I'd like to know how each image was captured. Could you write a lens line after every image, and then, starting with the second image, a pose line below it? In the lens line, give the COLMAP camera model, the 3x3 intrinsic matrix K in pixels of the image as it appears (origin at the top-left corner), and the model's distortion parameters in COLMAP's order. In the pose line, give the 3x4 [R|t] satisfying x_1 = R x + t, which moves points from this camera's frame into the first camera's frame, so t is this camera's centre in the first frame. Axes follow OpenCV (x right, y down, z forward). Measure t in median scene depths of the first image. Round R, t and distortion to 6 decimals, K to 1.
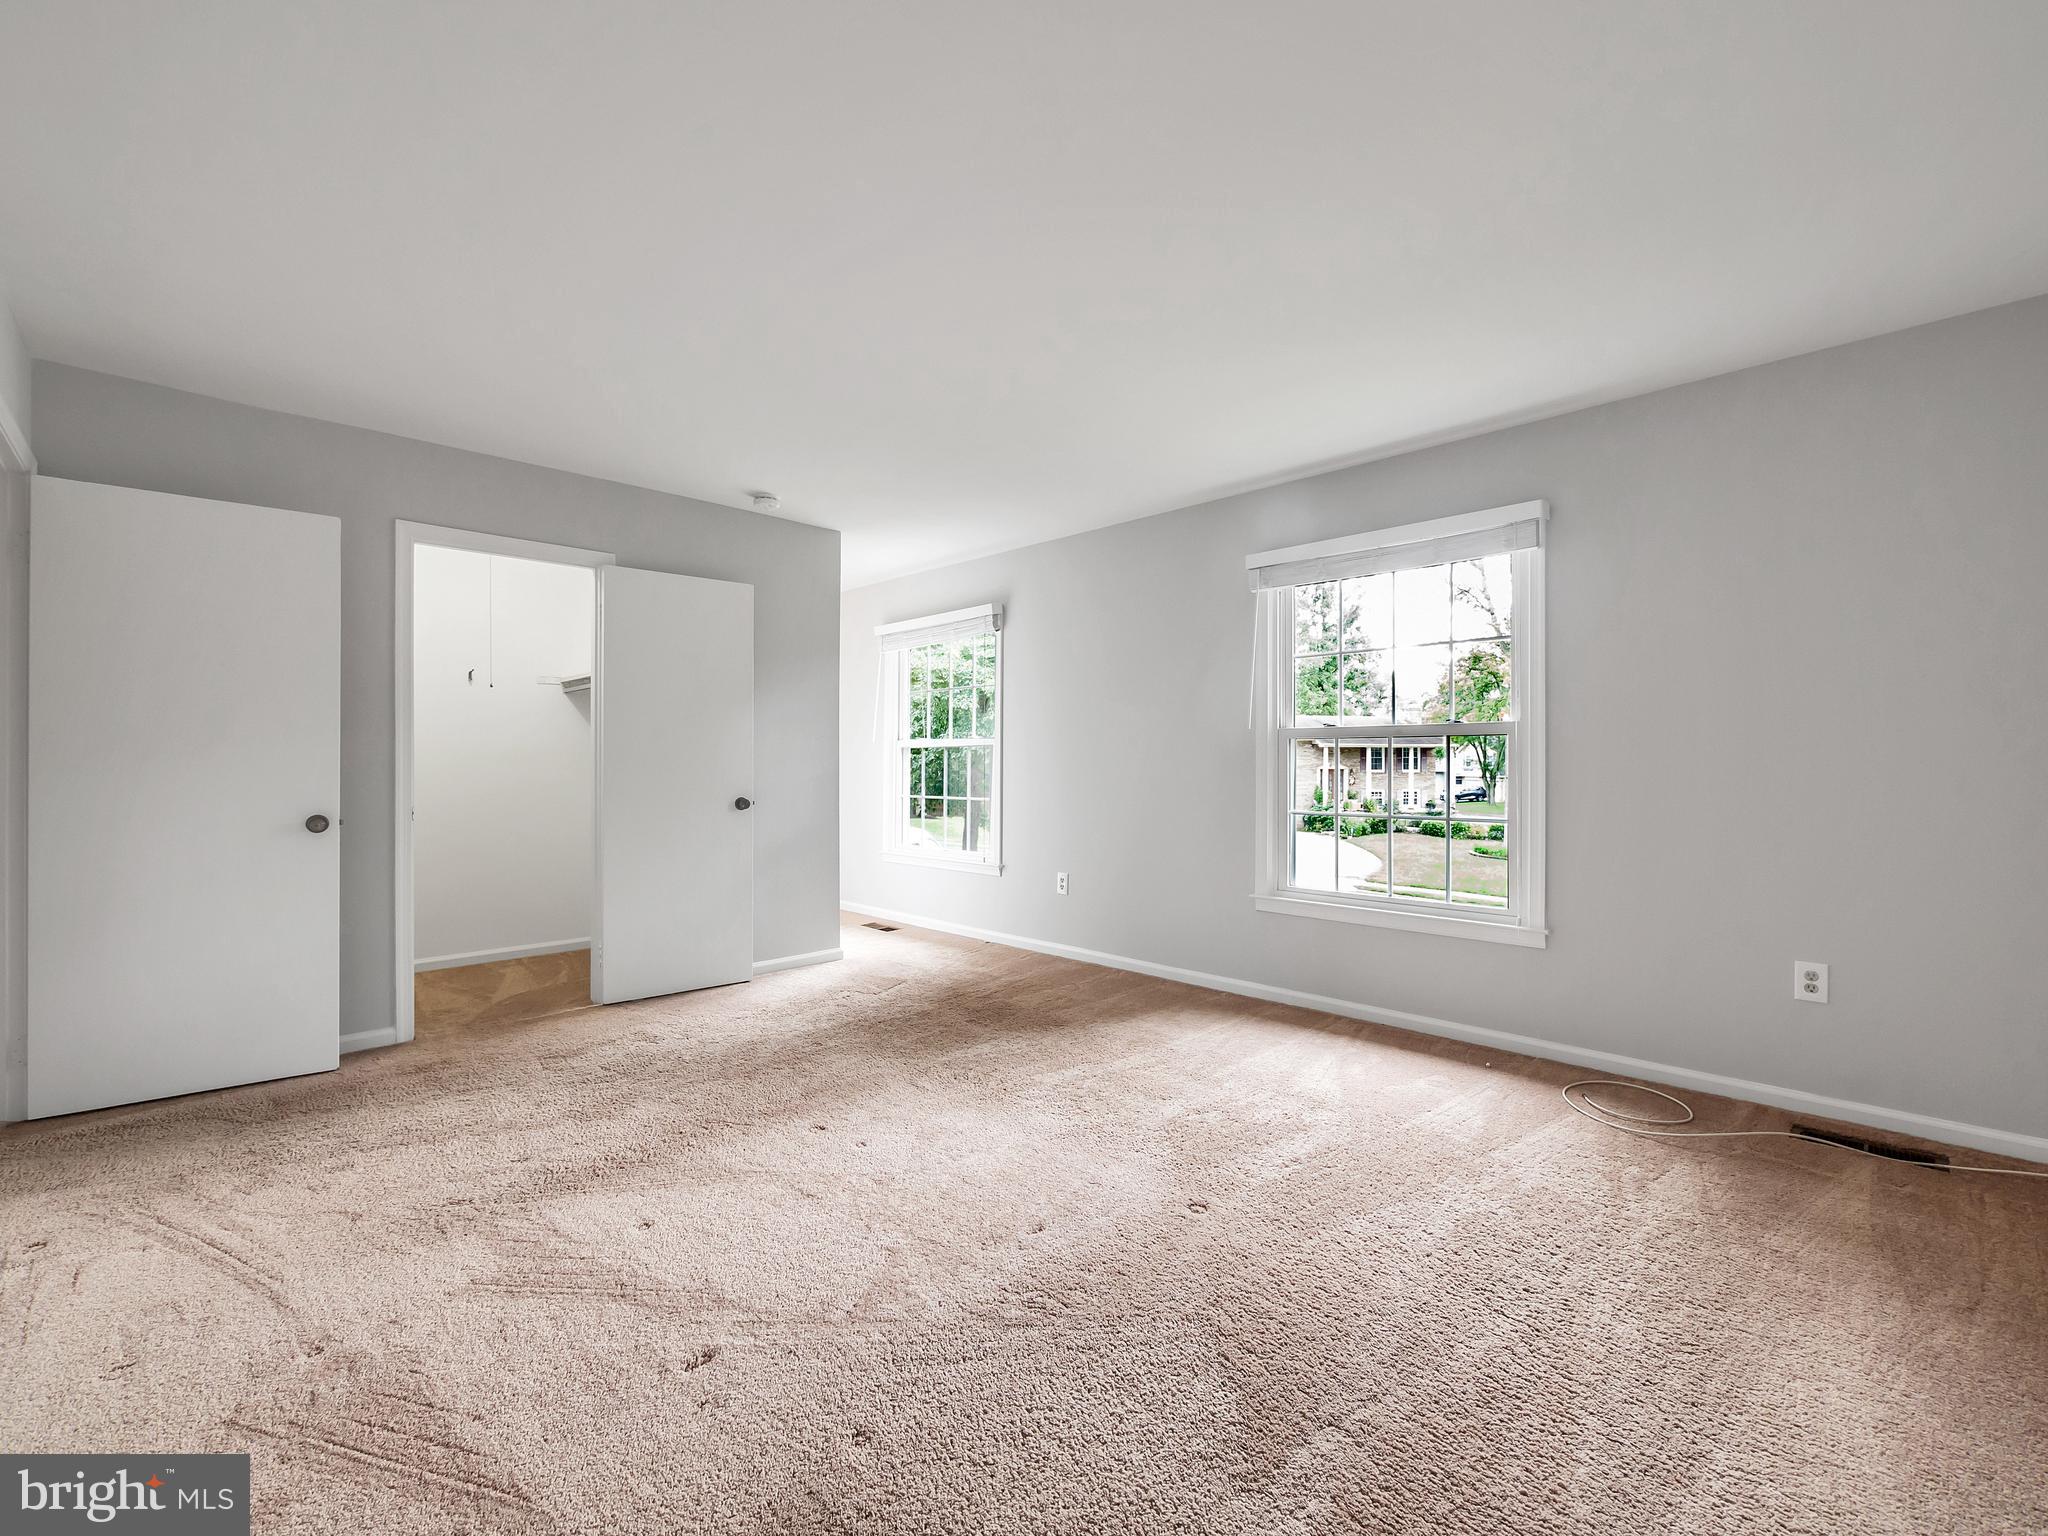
lens RADIAL K [[872.6, 0, 1029.5], [0, 872.6, 766.5], [0, 0, 1]] dist [-0.002781, -0.000277]
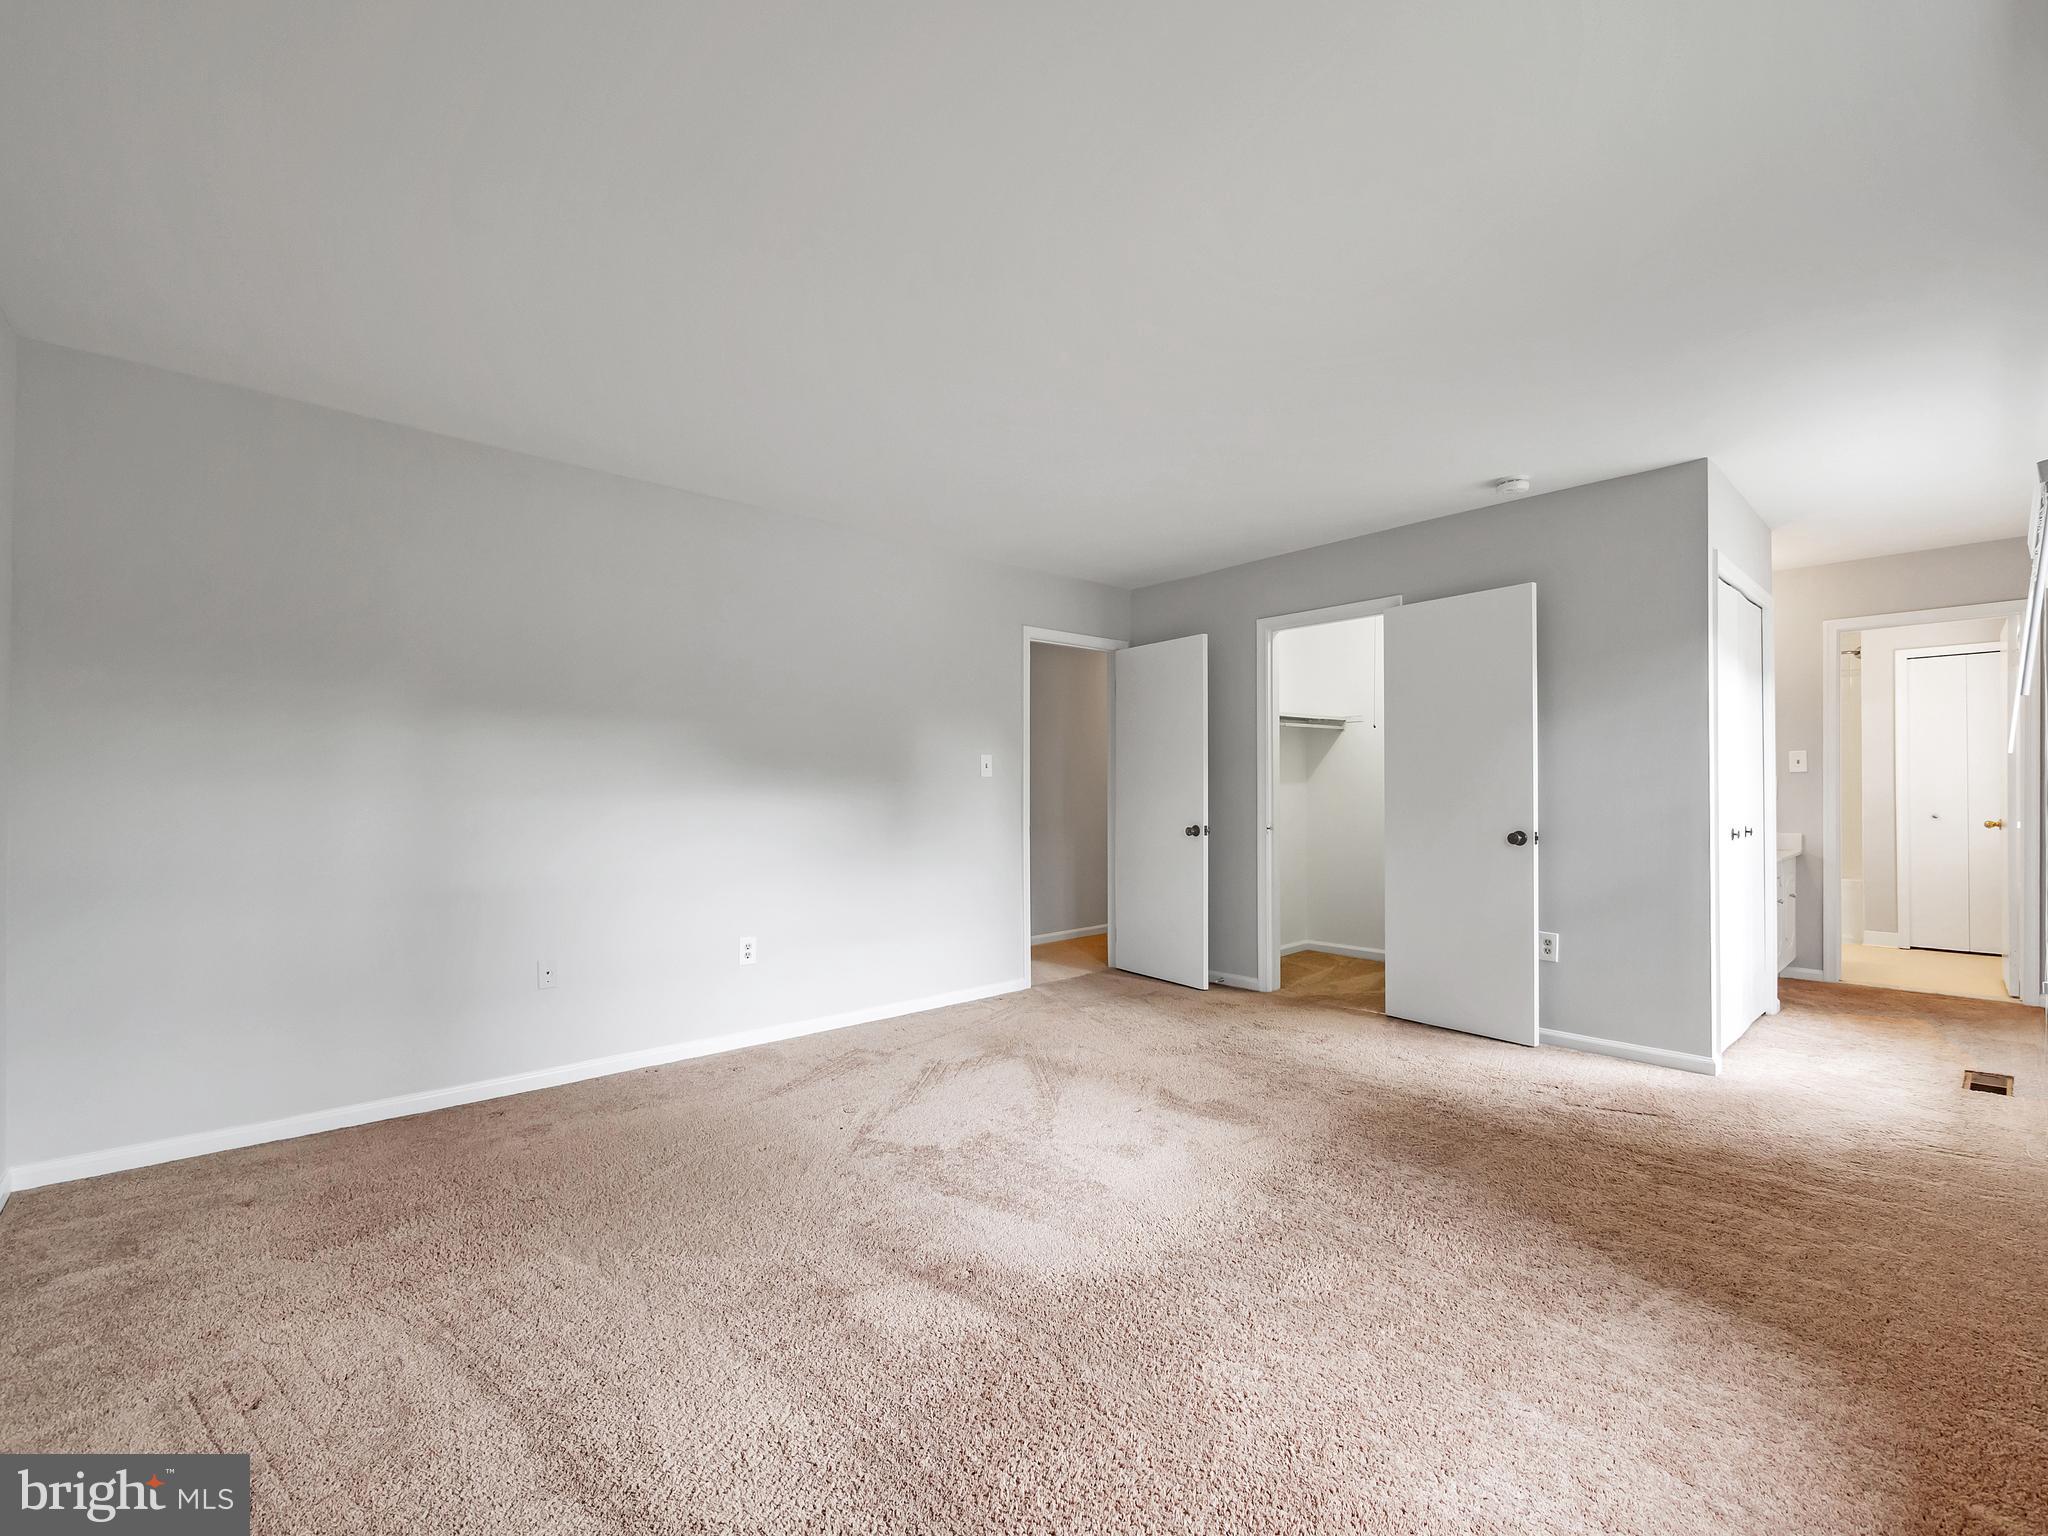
lens RADIAL K [[880.6, 0, 1038.0], [0, 880.6, 774.9], [0, 0, 1]] dist [-0.000069, 0.000023]
pose [[-0.051981, -0.019309, -0.998461, 0.722791], [0.003831, 0.999802, -0.019534, -0.004540], [0.998641, -0.004841, -0.051897, 0.722389]]
